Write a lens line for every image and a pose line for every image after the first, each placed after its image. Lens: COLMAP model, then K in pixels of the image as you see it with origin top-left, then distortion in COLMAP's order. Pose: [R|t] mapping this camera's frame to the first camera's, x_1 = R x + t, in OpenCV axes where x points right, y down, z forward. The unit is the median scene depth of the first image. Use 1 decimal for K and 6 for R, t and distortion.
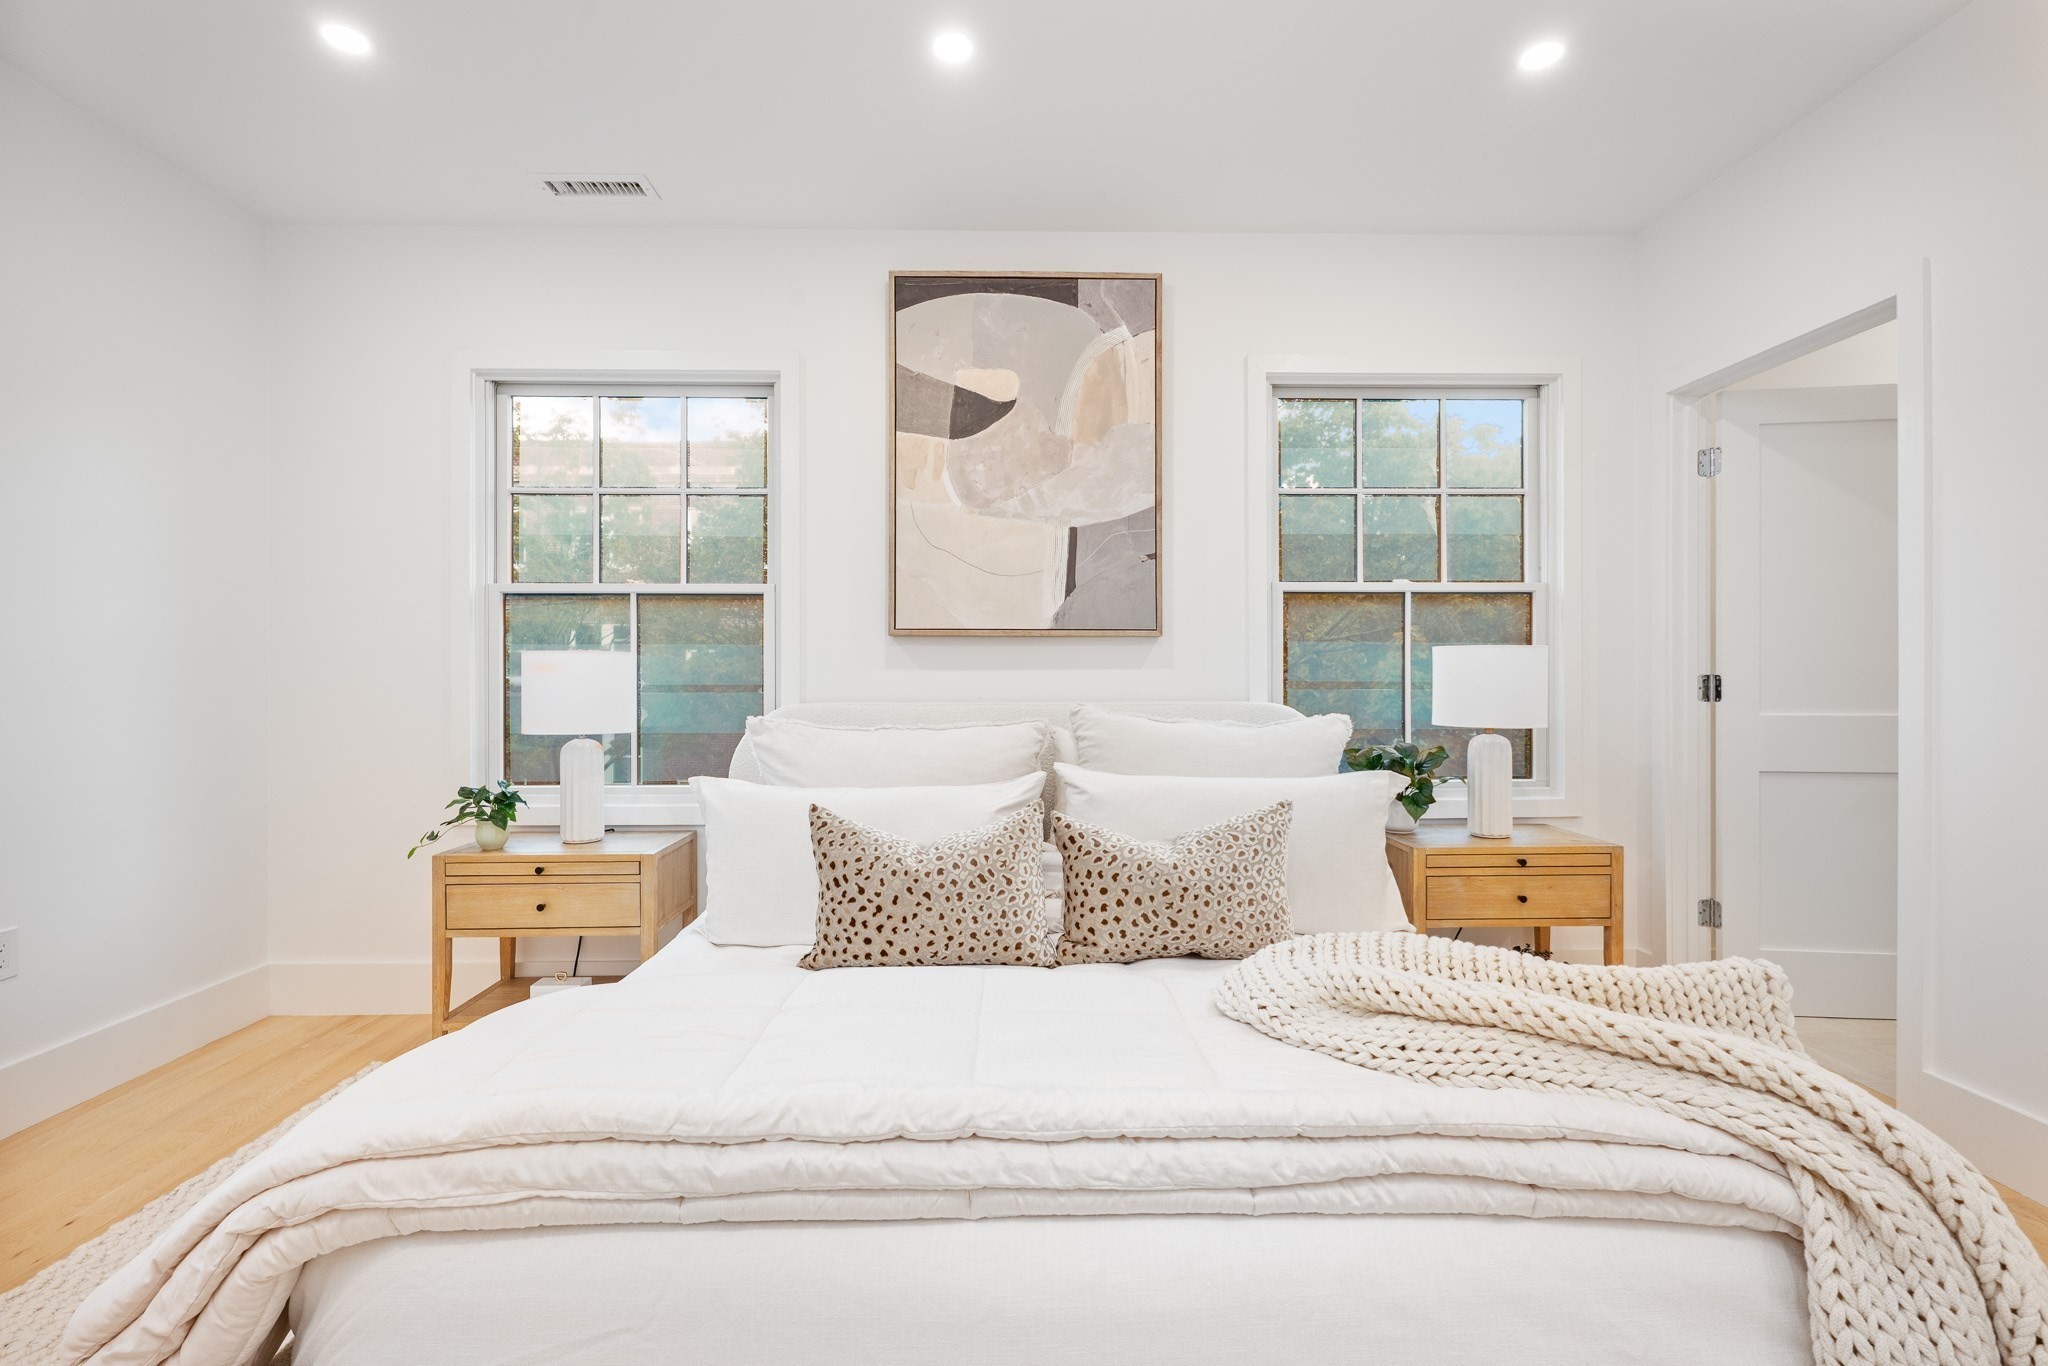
lens RADIAL K [[928.7, 0, 1026.0], [0, 928.7, 680.7], [0, 0, 1]] dist [-0.000759, 0.000972]
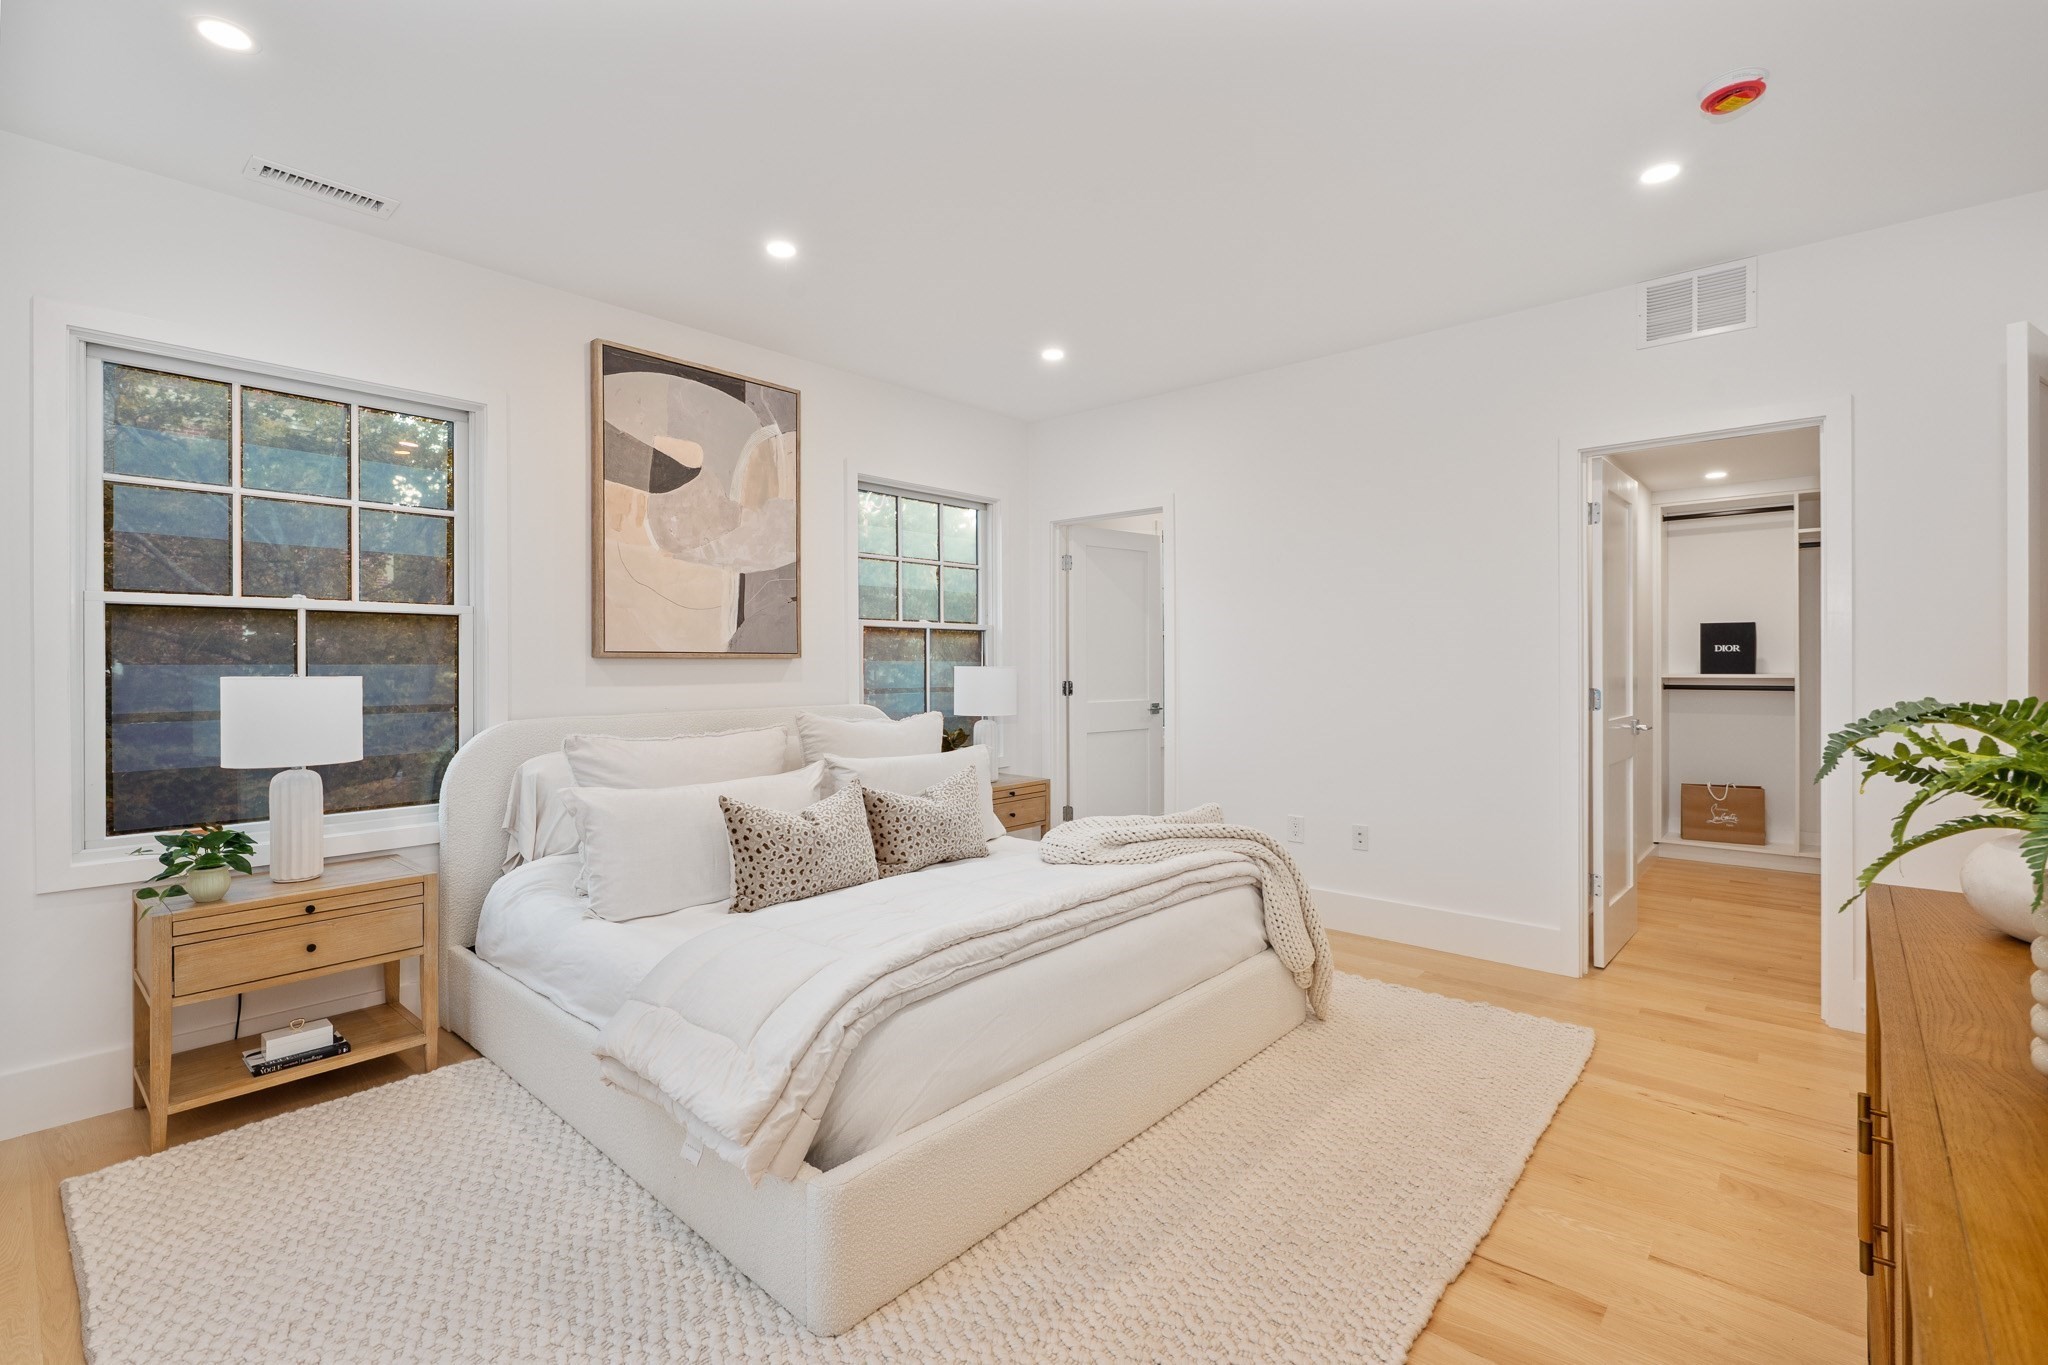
lens RADIAL K [[928.7, 0, 1033.6], [0, 928.7, 665.8], [0, 0, 1]] dist [-0.000759, 0.000972]
pose [[0.674334, -0.003456, 0.738418, -0.636891], [0.003844, 0.999992, 0.001170, -0.038121], [-0.738417, 0.002050, 0.674342, -0.167323]]
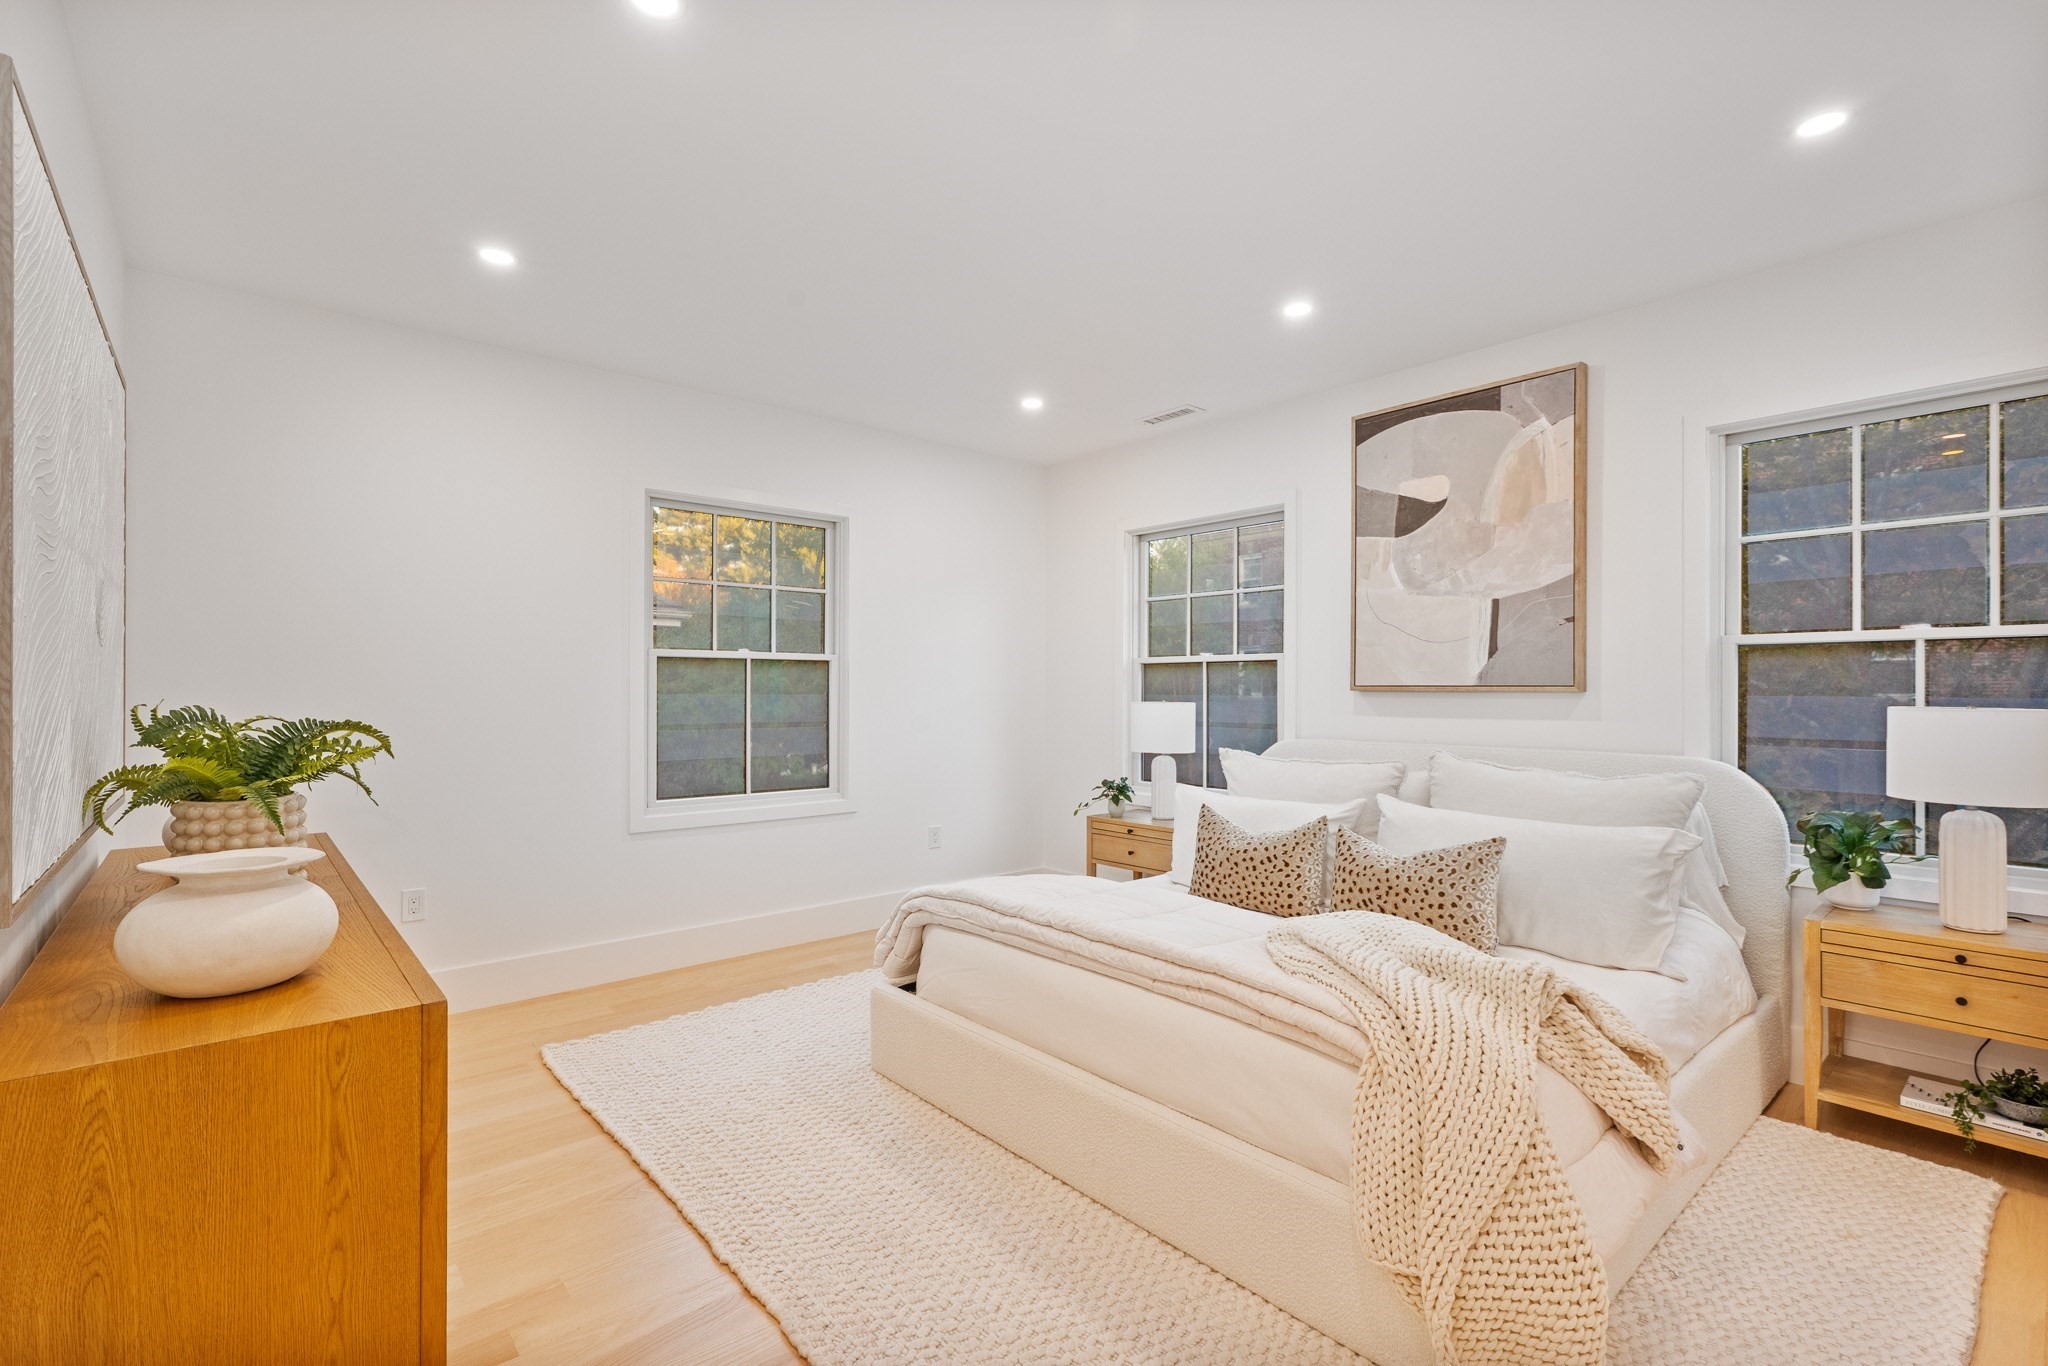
lens RADIAL K [[928.7, 0, 1000.1], [0, 928.7, 694.3], [0, 0, 1]] dist [-0.000759, 0.000972]
pose [[0.620868, 0.005298, -0.783897, 0.592300], [-0.002896, 0.999986, 0.004465, -0.048927], [0.783909, -0.000502, 0.620875, -0.225105]]
